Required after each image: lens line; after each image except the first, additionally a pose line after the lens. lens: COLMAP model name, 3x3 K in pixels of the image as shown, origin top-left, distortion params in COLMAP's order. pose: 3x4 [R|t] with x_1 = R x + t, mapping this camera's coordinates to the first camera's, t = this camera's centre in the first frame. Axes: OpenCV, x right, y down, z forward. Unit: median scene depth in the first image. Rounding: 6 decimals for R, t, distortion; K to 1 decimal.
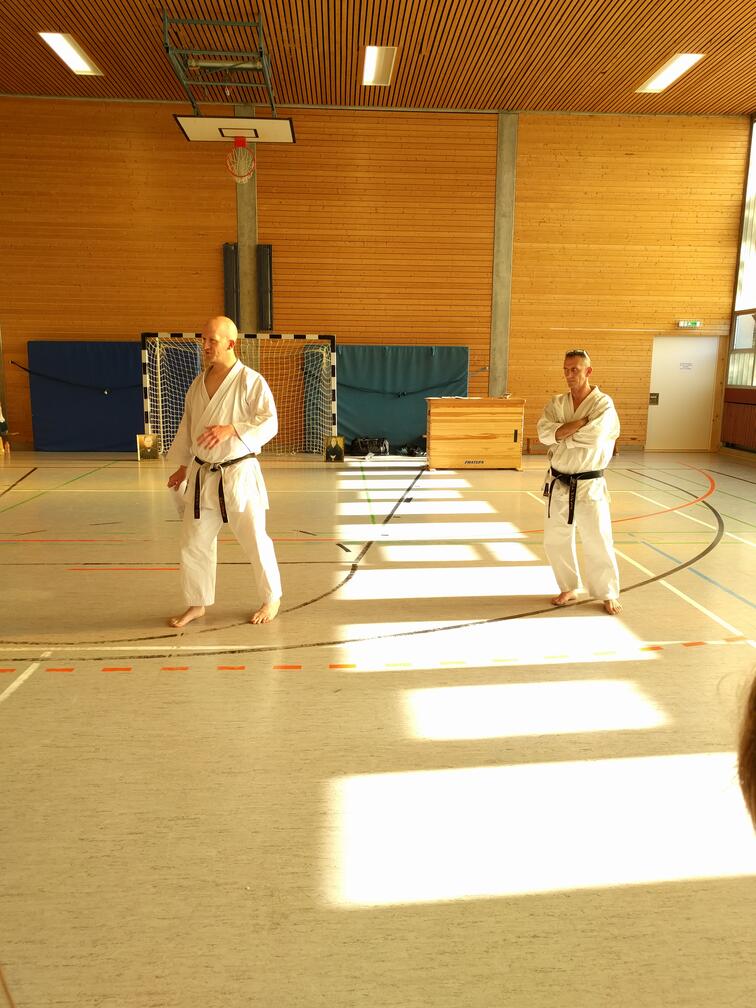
lens RADIAL K [[761.9, 0, 378.0], [0, 761.9, 504.0], [0, 0, 1]] dist [0.010561, 0.010153]
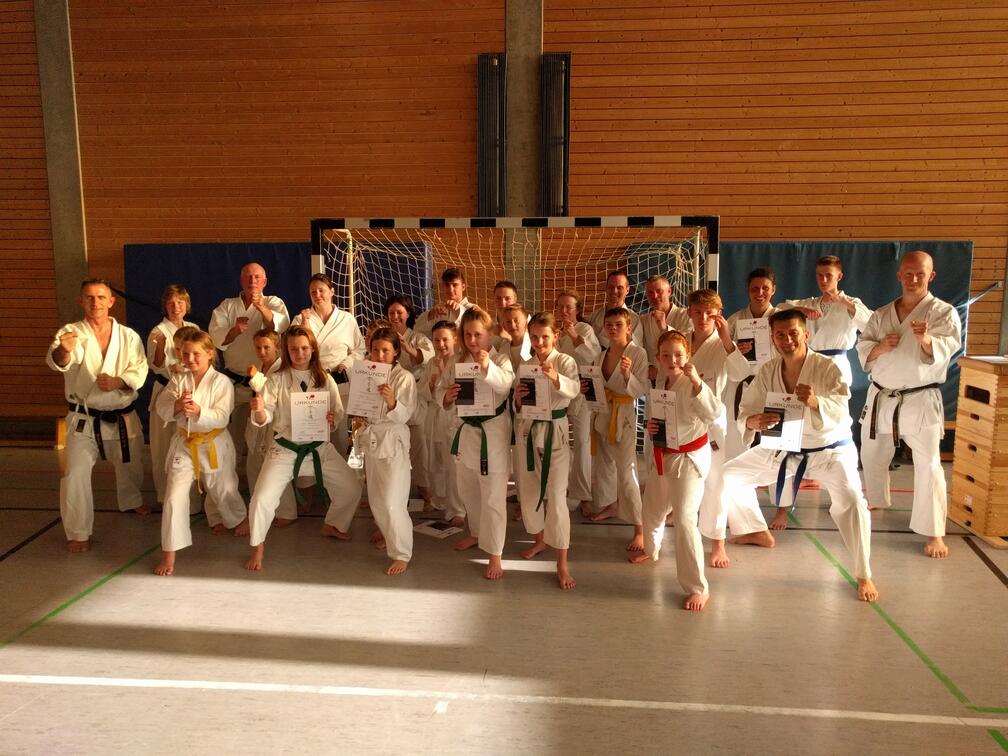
lens RADIAL K [[761.9, 0, 504.0], [0, 761.9, 378.0], [0, 0, 1]] dist [0.010561, 0.010153]
pose [[0.990293, 0.007188, -0.138809, -0.109377], [-0.015276, 0.998241, -0.057292, -0.088548], [0.138153, 0.058856, 0.988661, 0.491550]]
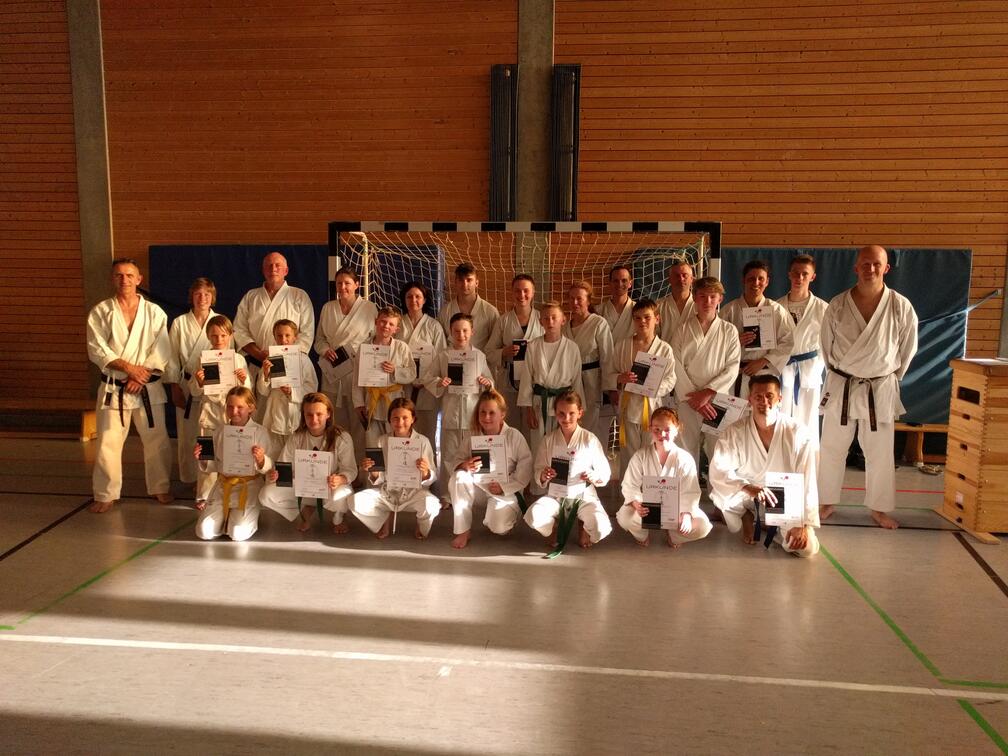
lens RADIAL K [[761.9, 0, 504.0], [0, 761.9, 378.0], [0, 0, 1]] dist [0.010561, 0.010153]
pose [[0.987726, 0.016951, -0.155272, -0.104308], [-0.027959, 0.997226, -0.068988, -0.081236], [0.153672, 0.072483, 0.985460, 0.476572]]
